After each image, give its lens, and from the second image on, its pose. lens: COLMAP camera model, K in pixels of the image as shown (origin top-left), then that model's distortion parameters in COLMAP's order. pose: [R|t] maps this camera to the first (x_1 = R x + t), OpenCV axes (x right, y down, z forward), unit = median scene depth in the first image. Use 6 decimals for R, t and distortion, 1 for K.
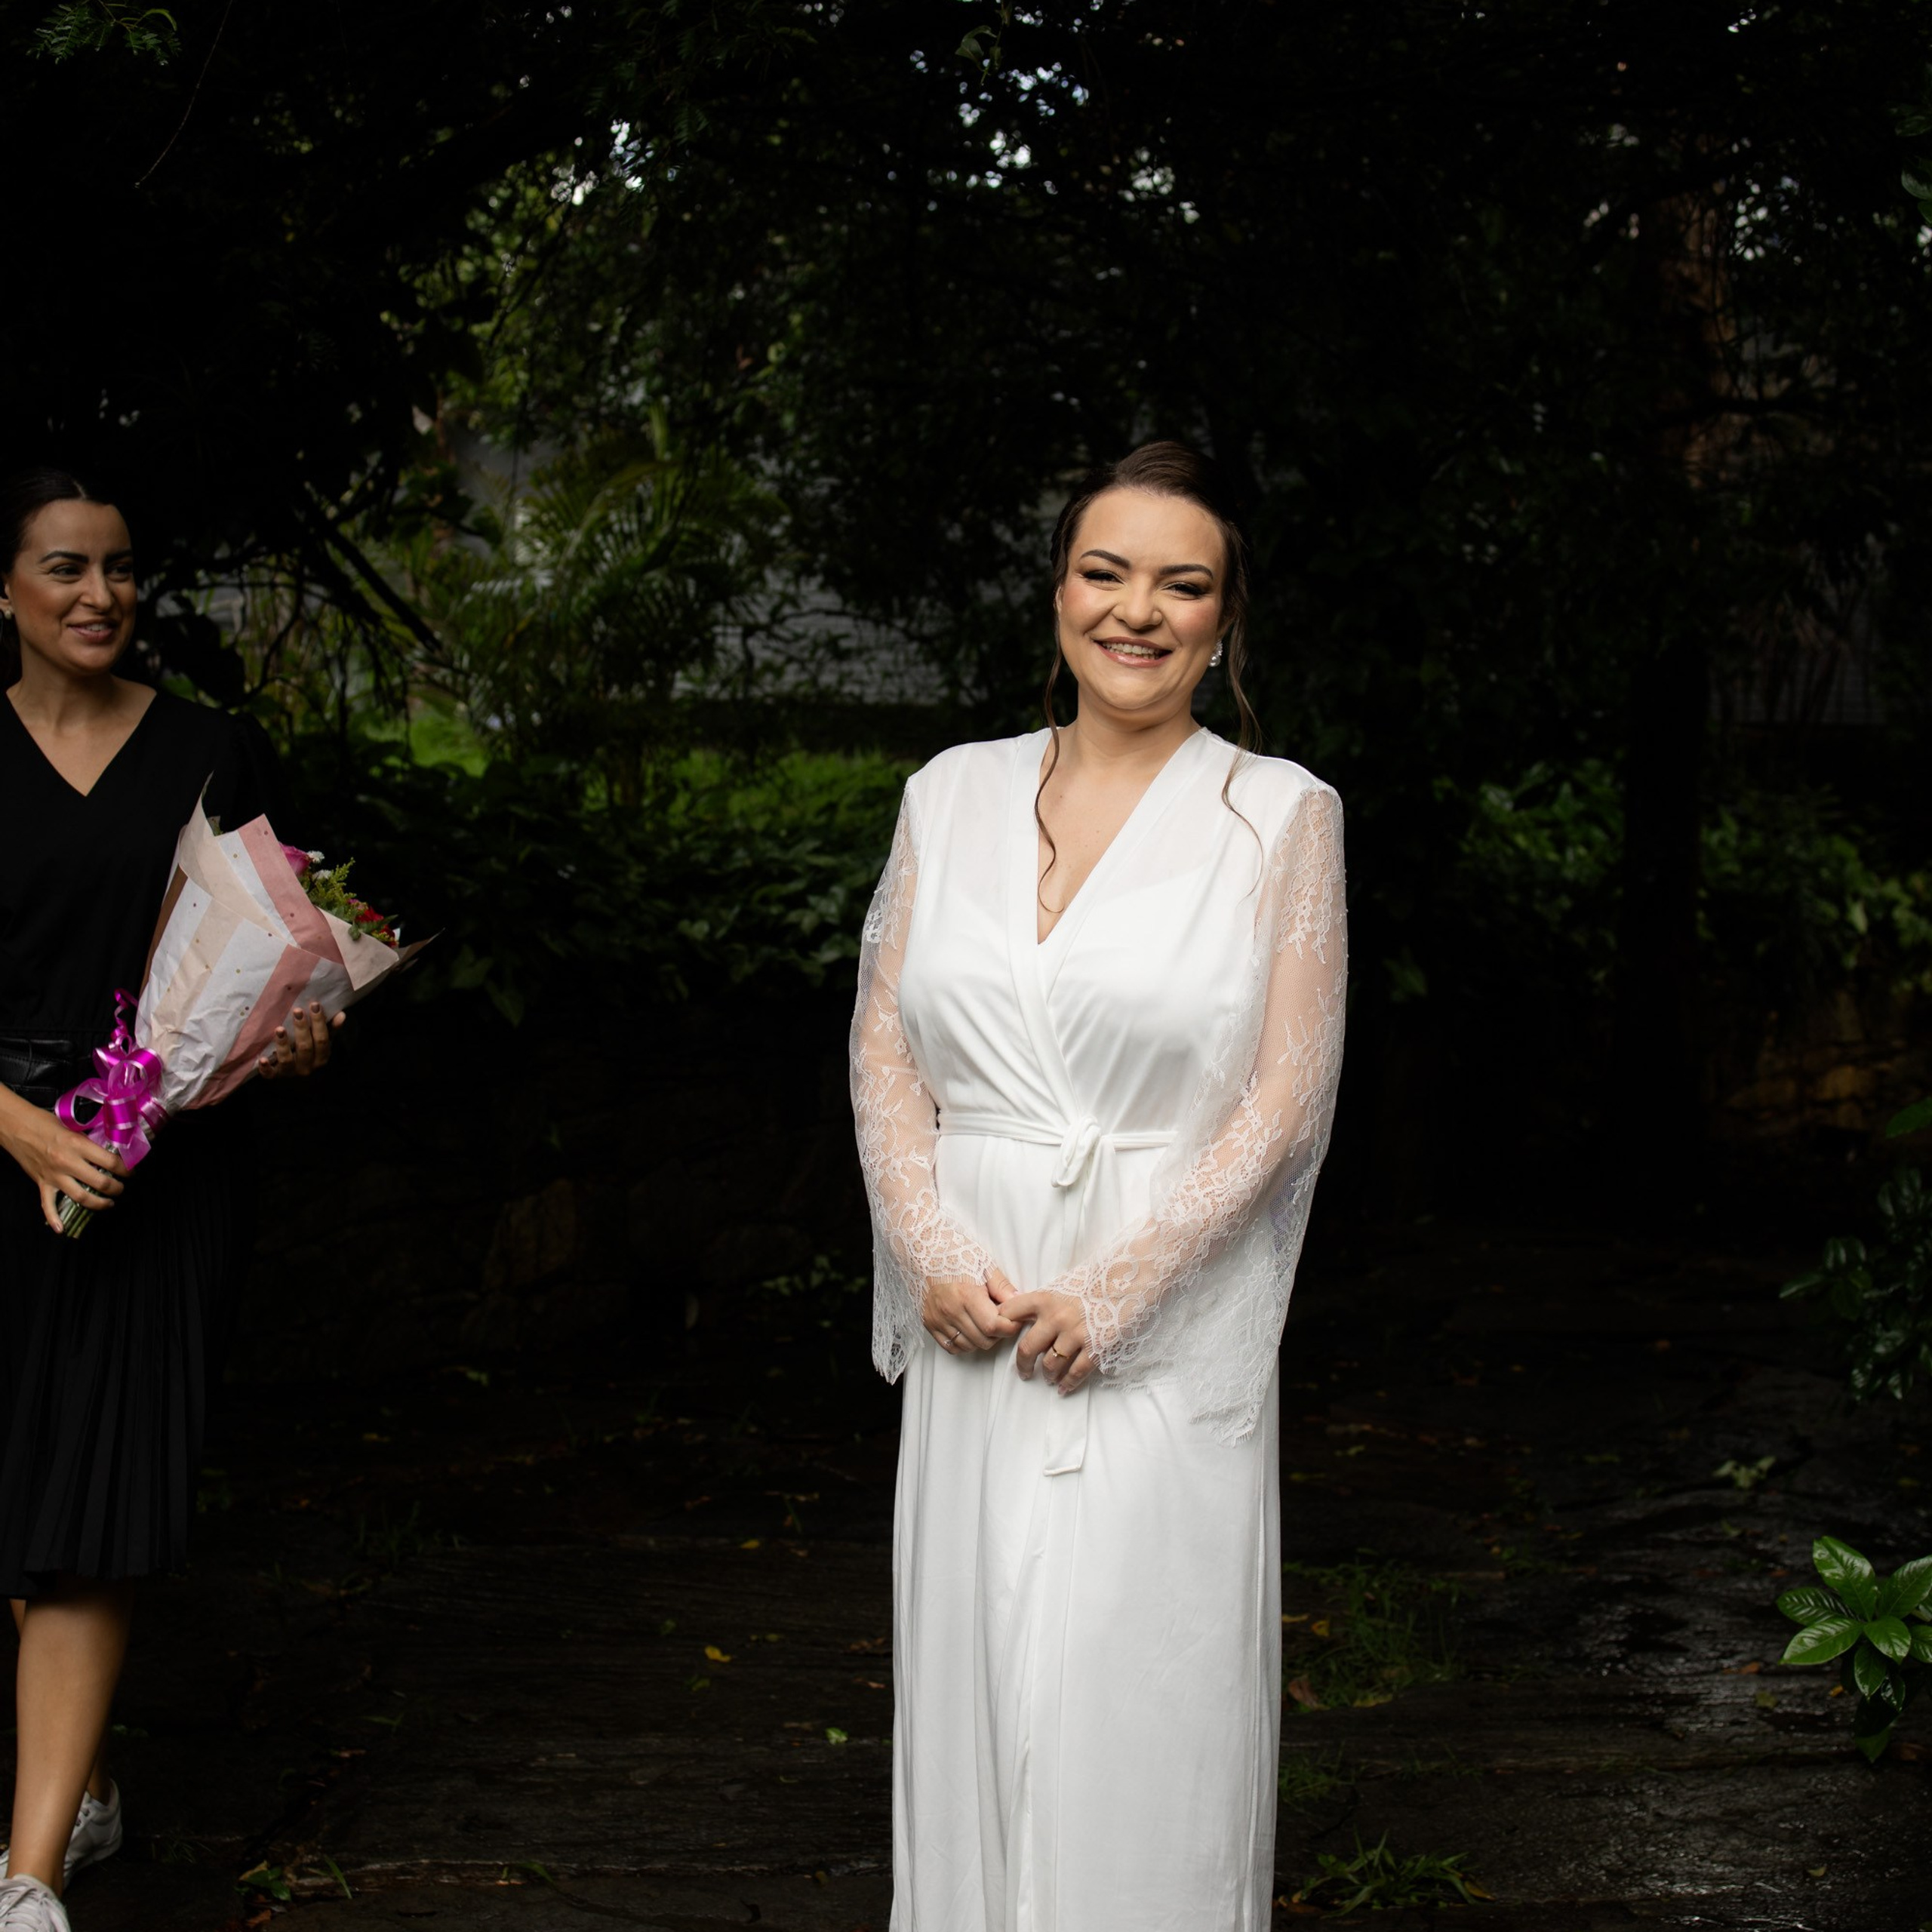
lens RADIAL K [[2972.2, 0, 966.0], [0, 2972.2, 966.0], [0, 0, 1]] dist [-0.062807, 0.085163]
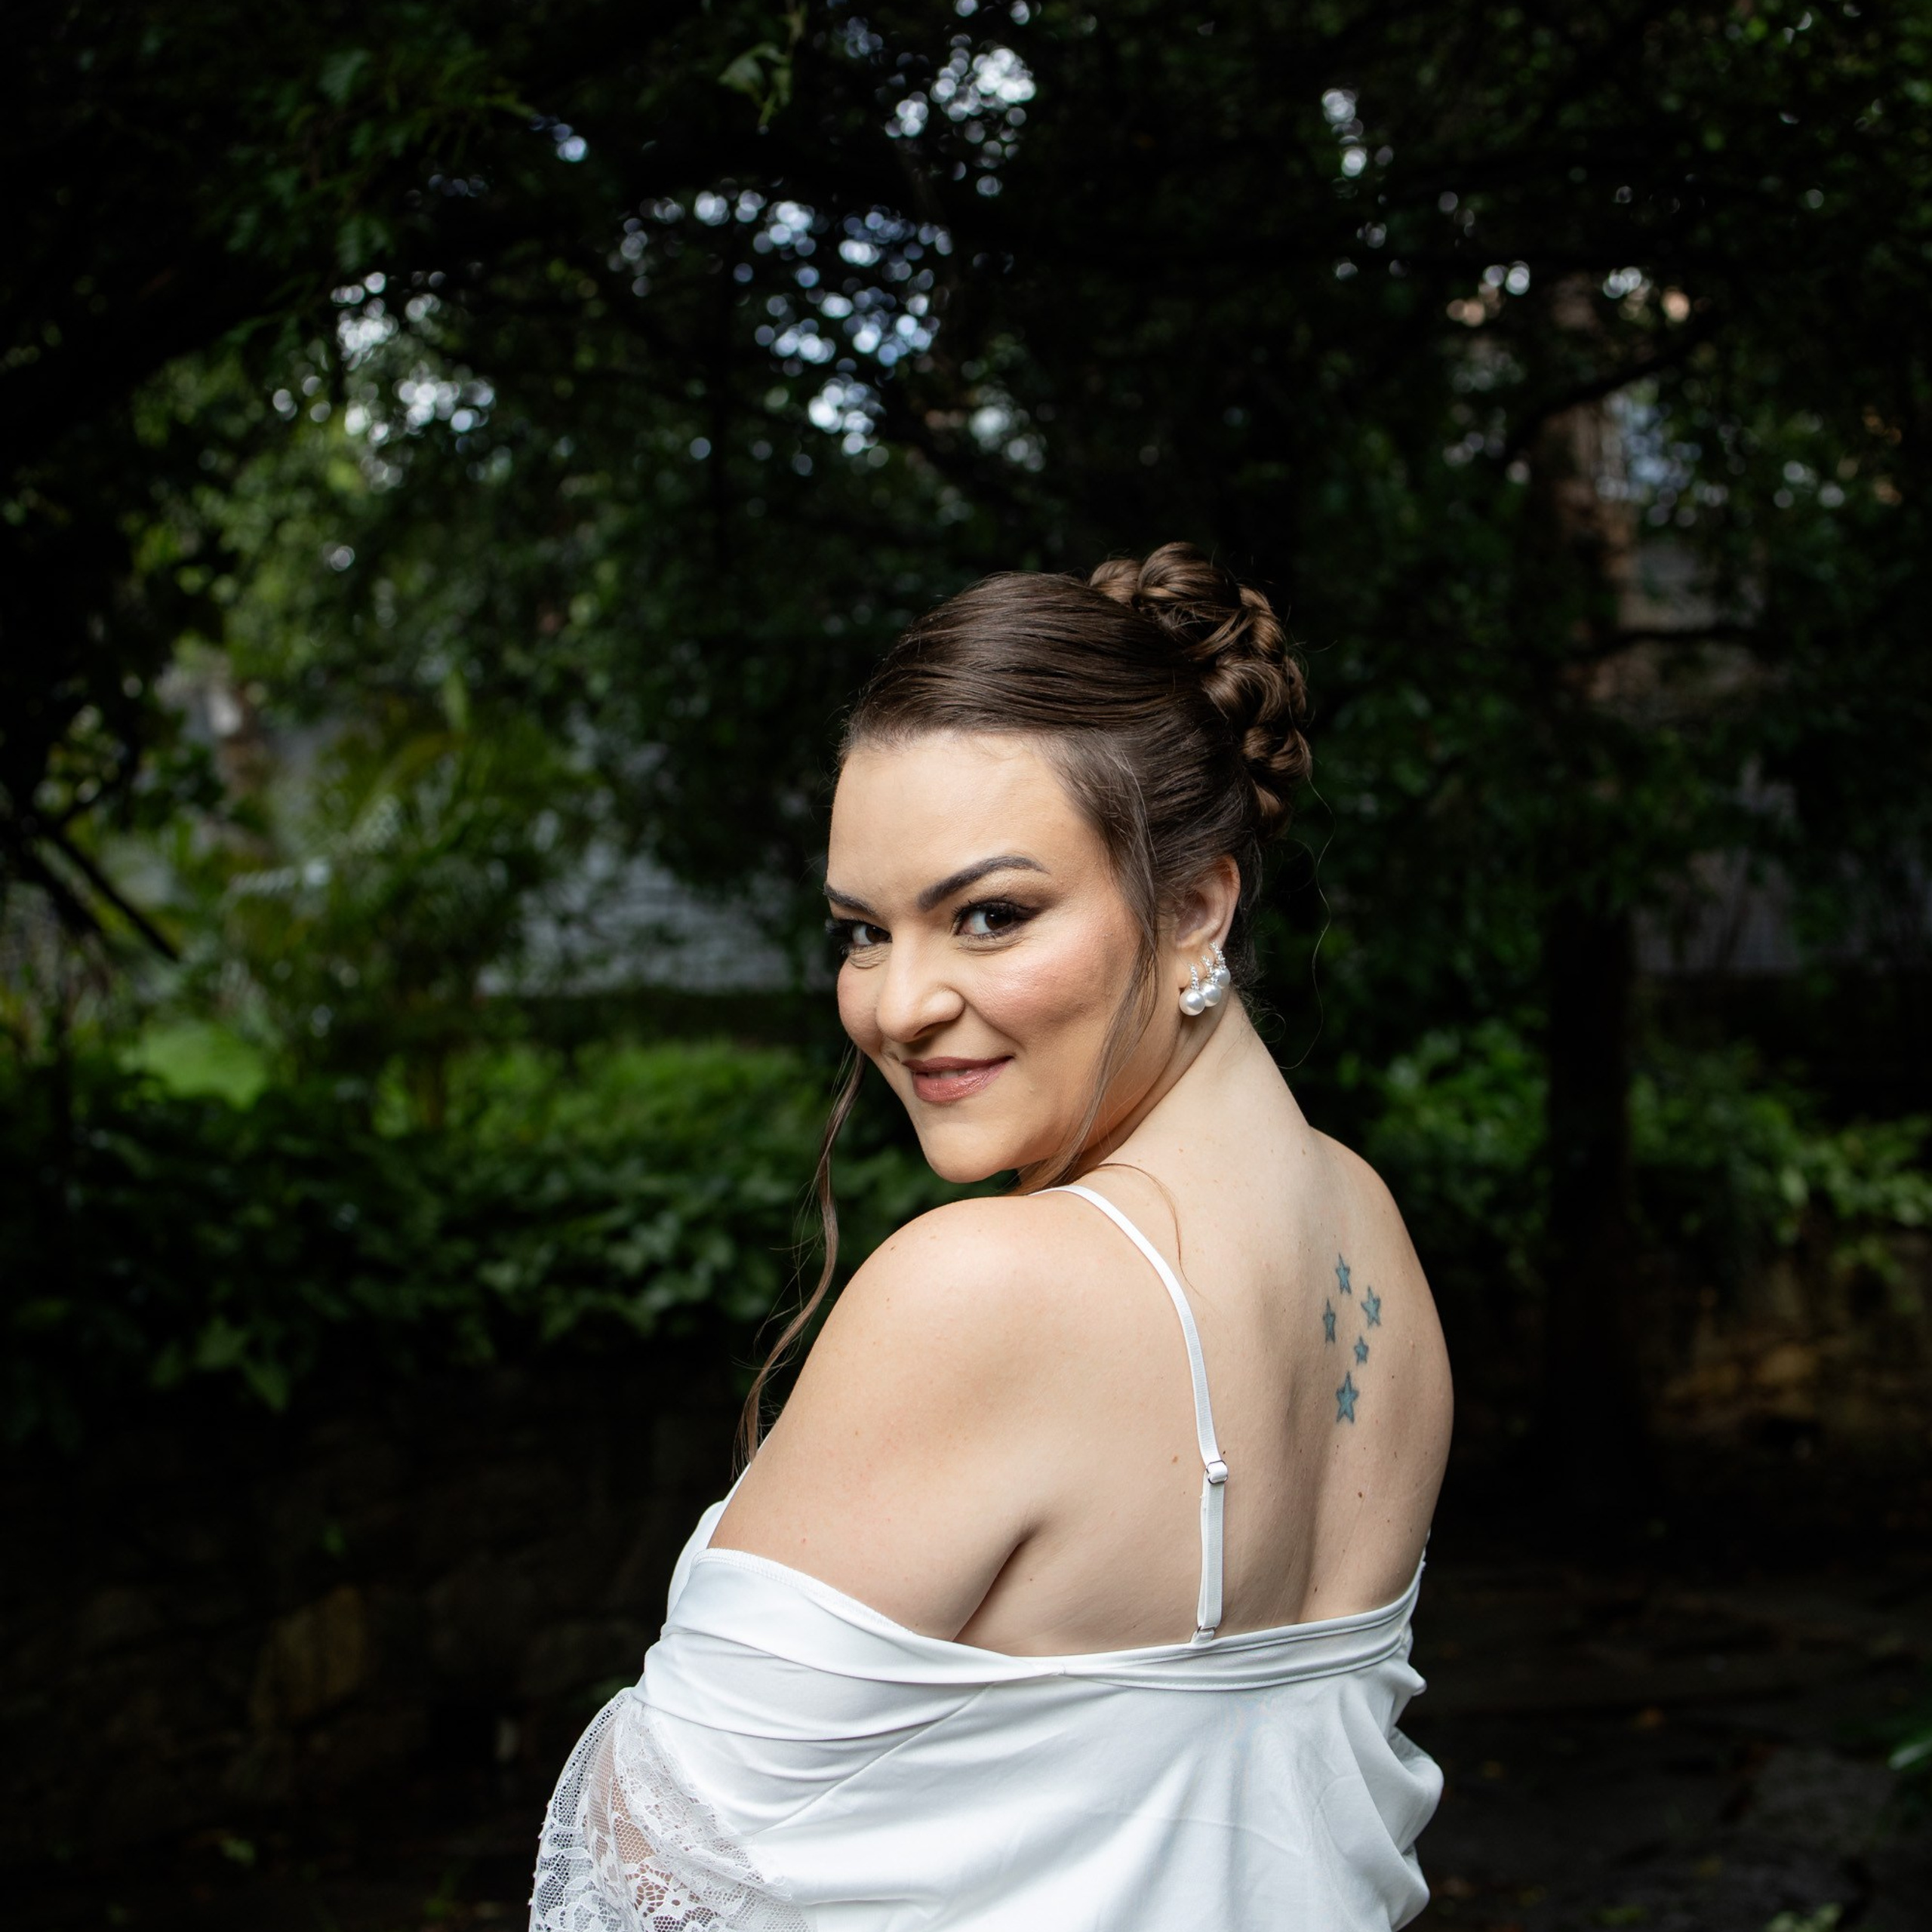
lens RADIAL K [[2990.7, 0, 966.0], [0, 2990.7, 966.0], [0, 0, 1]] dist [-0.059868, -0.068531]
pose [[0.998220, -0.034714, 0.048497, 0.003713], [0.038888, 0.995366, -0.087941, -0.020139], [-0.045220, 0.089670, 0.994944, 0.132322]]
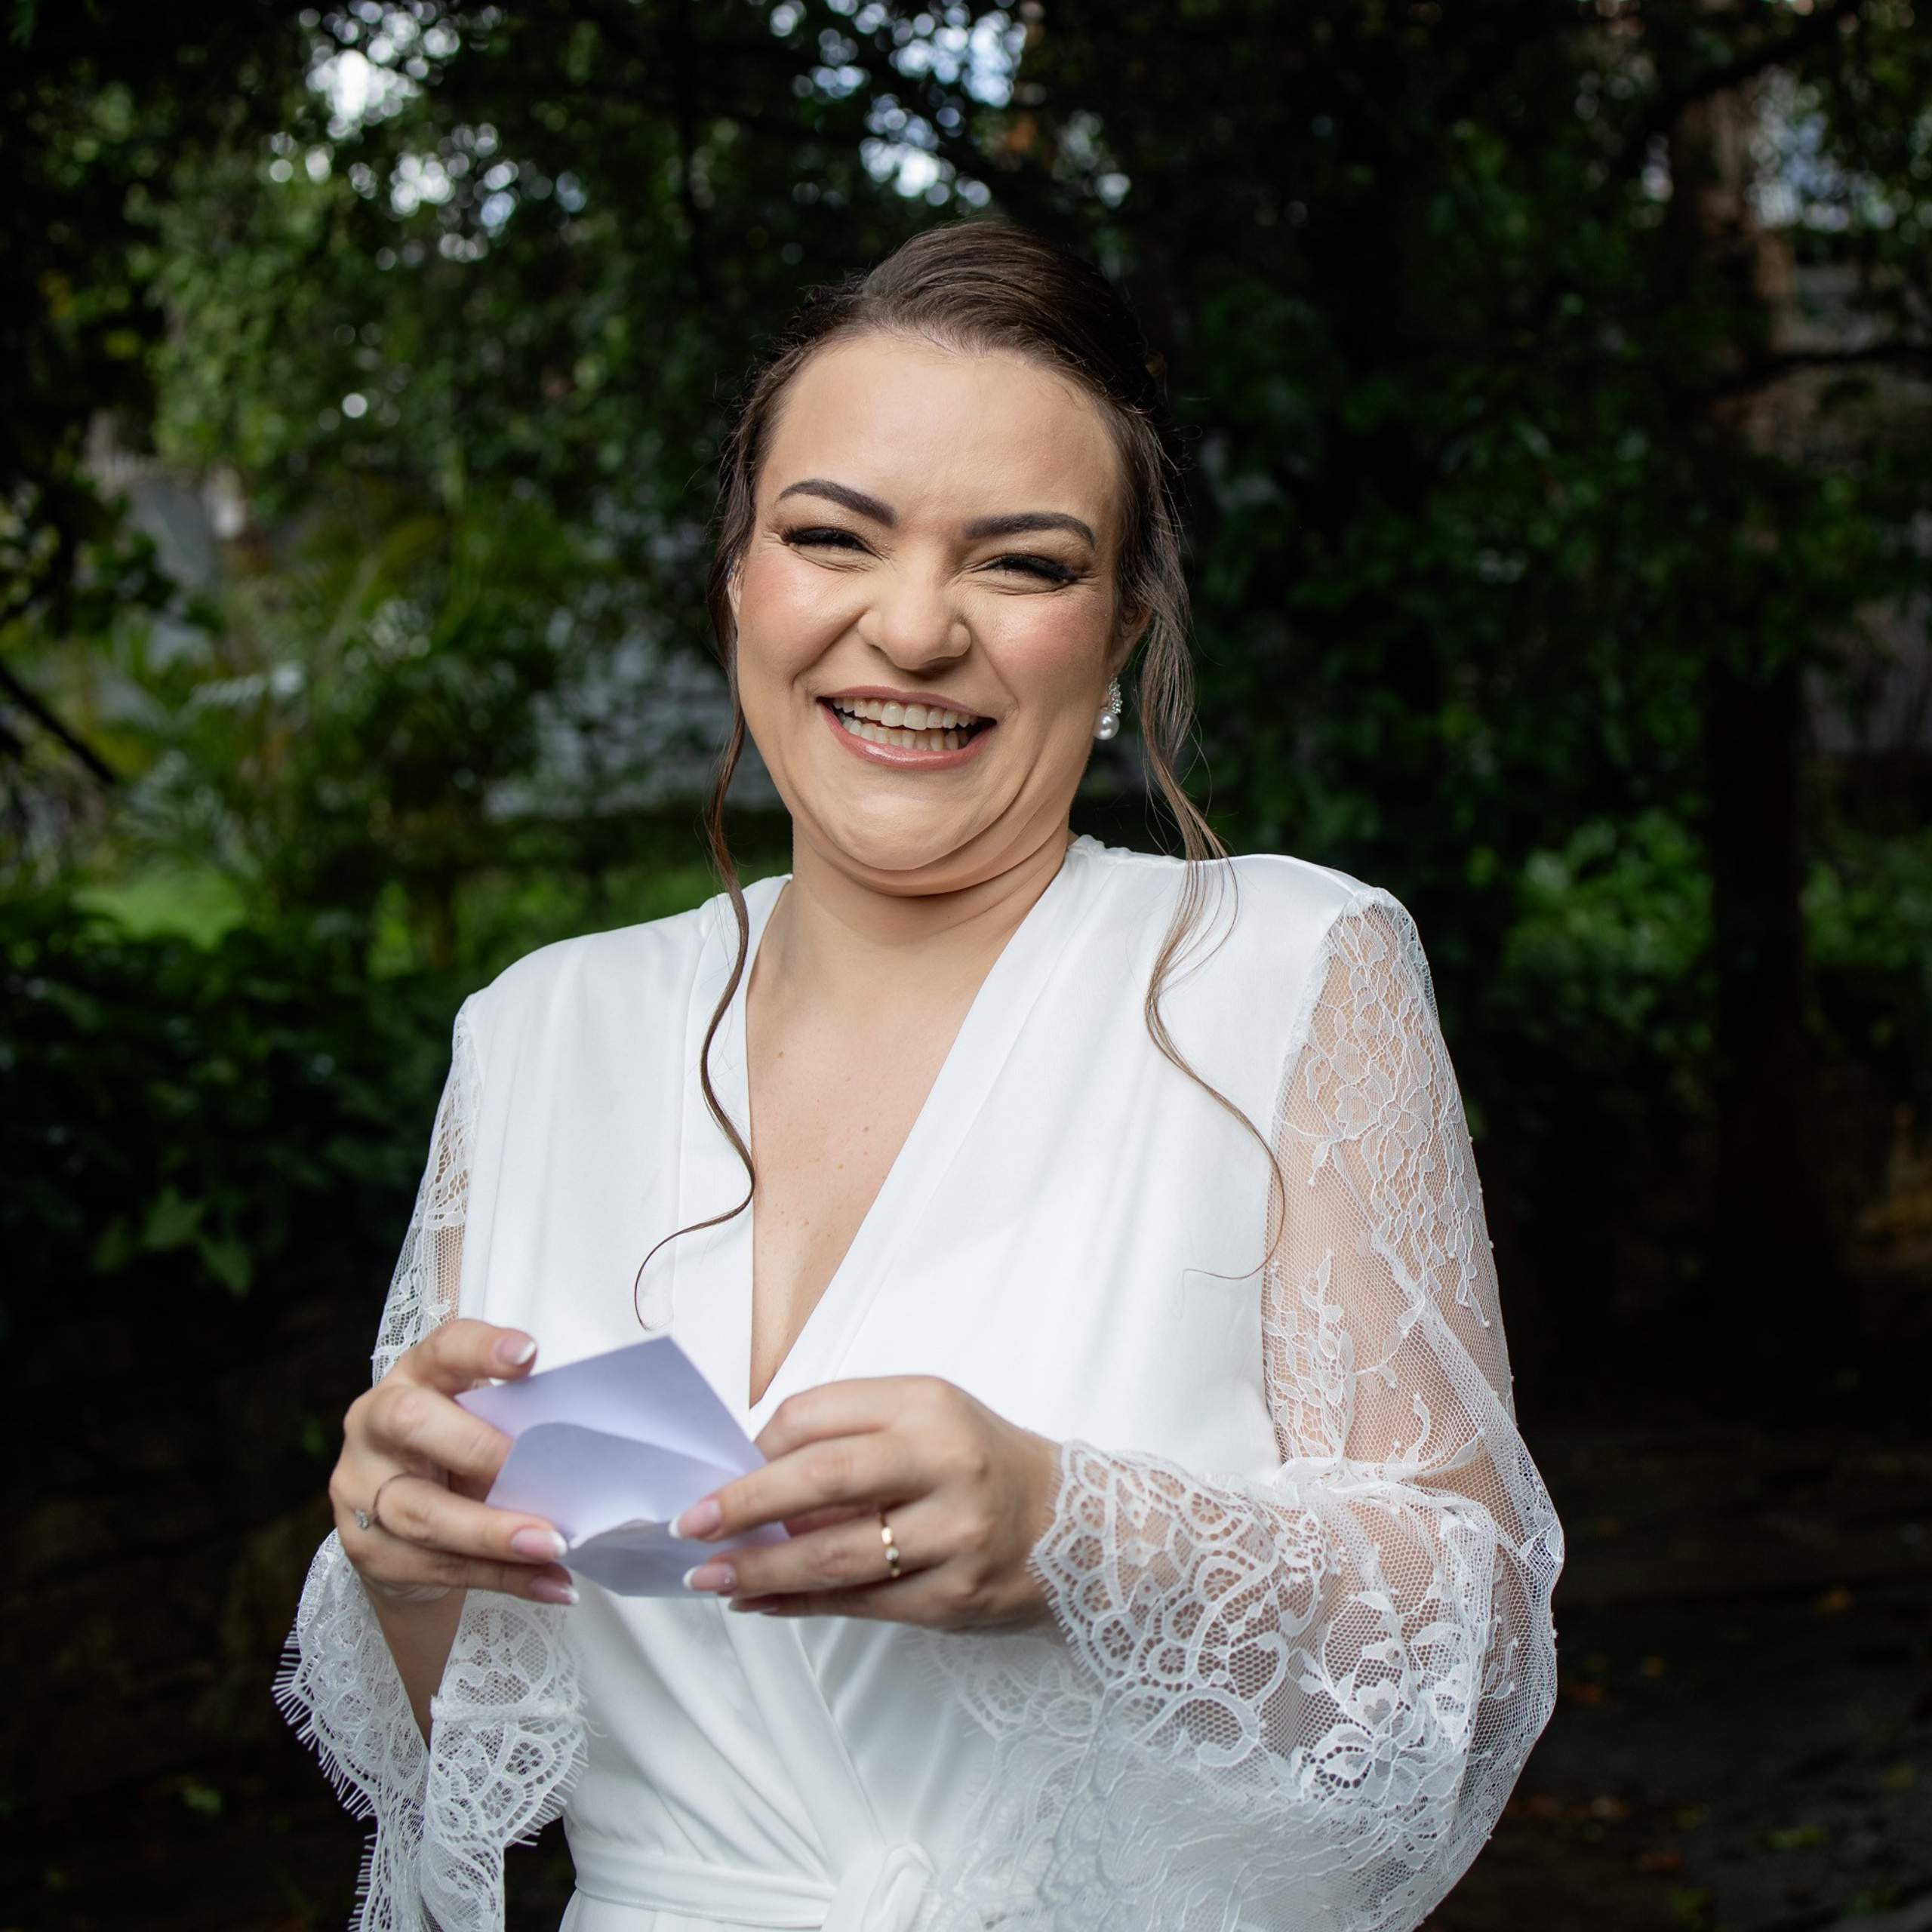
lens RADIAL K [[3303.2, 0, 1037.0], [0, 3303.2, 826.3], [0, 0, 1]] dist [-0.066996, -0.095987]
pose [[0.997255, -0.066675, 0.032215, 0.020255], [0.068901, 0.994889, -0.073818, -0.018071], [-0.027128, 0.075835, 0.996751, 0.164961]]
